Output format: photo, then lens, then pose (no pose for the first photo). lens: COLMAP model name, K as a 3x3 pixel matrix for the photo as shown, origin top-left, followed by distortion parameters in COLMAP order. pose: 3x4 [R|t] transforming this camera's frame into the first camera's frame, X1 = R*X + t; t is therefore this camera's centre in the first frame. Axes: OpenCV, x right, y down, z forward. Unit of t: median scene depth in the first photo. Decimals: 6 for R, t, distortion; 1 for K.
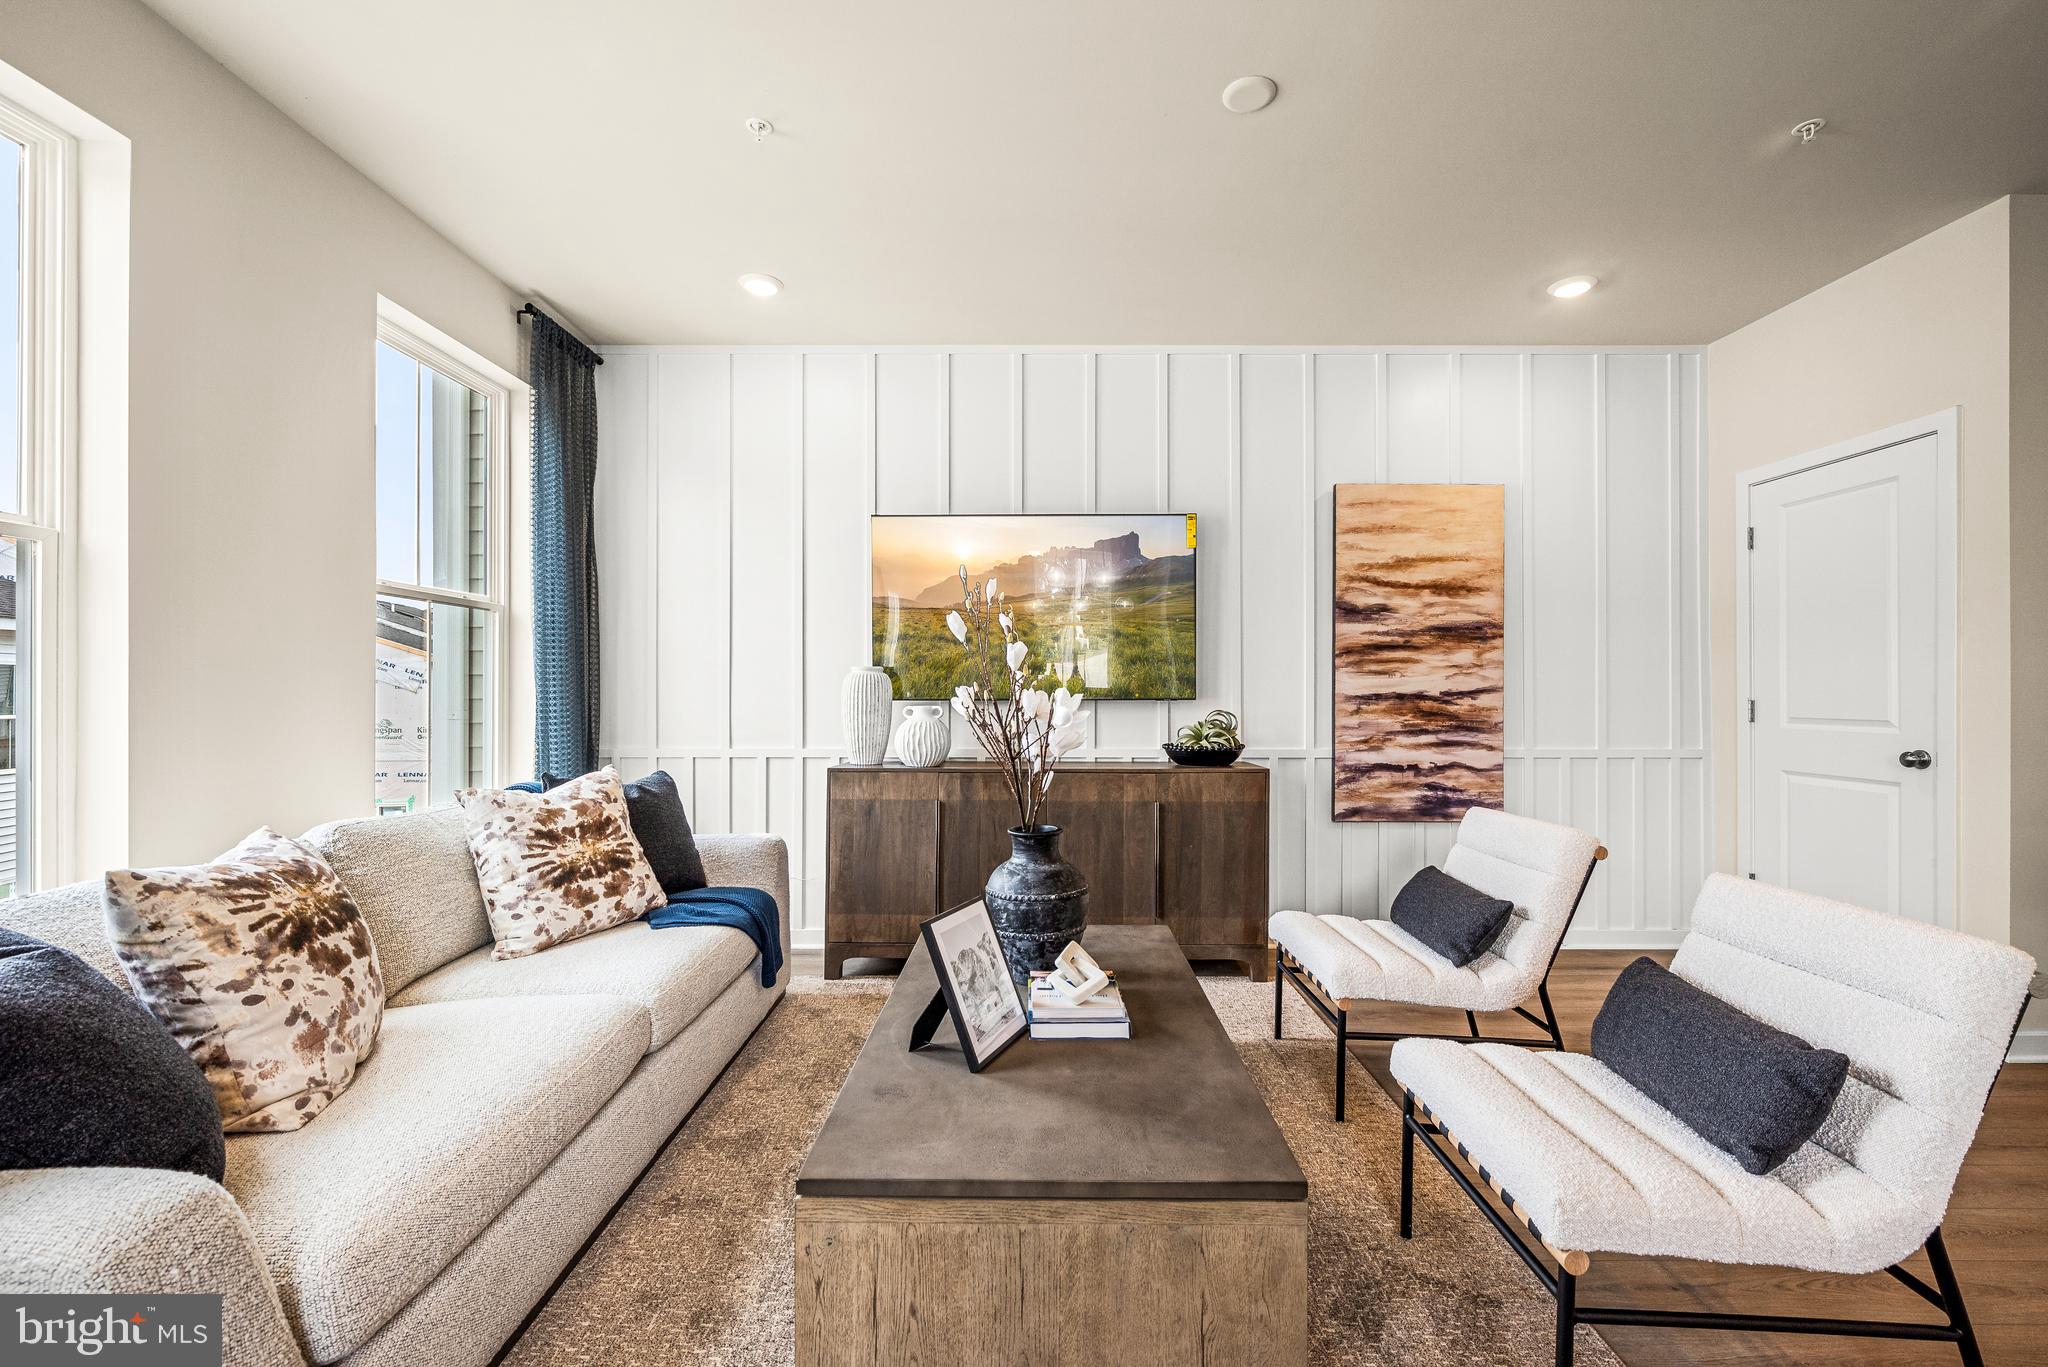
lens RADIAL K [[868.0, 0, 1024.6], [0, 868.0, 691.9], [0, 0, 1]] dist [-0.001830, 0.000034]
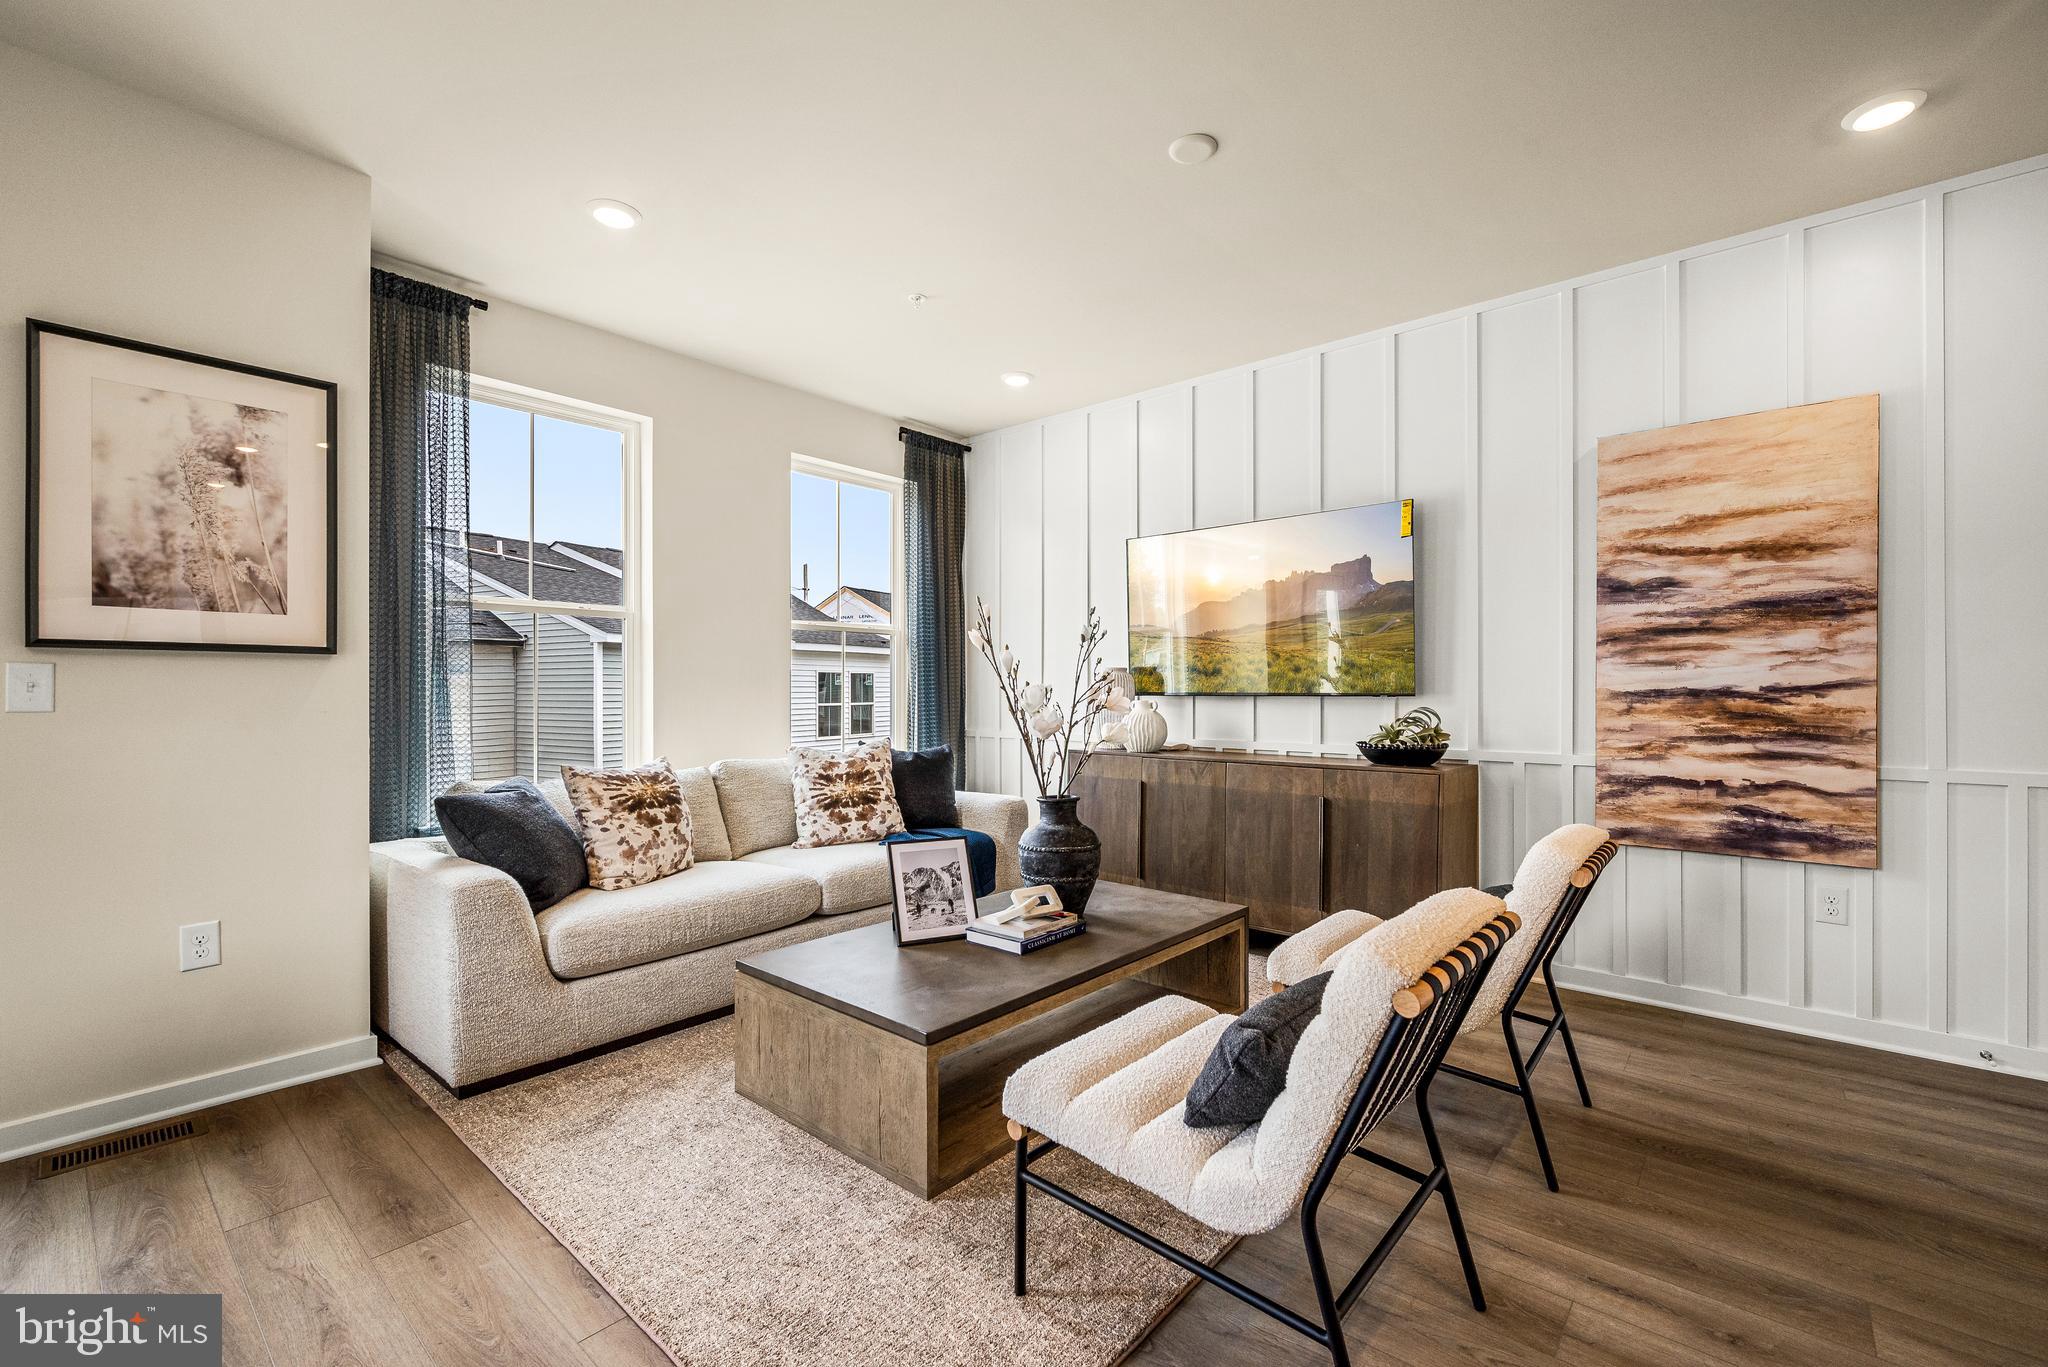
lens RADIAL K [[868.0, 0, 1026.0], [0, 868.0, 685.8], [0, 0, 1]] dist [-0.001830, 0.000034]
pose [[0.759298, -0.003450, -0.650734, 0.544720], [0.002538, 0.999994, -0.002341, -0.000838], [0.650739, 0.000126, 0.759302, 0.009324]]
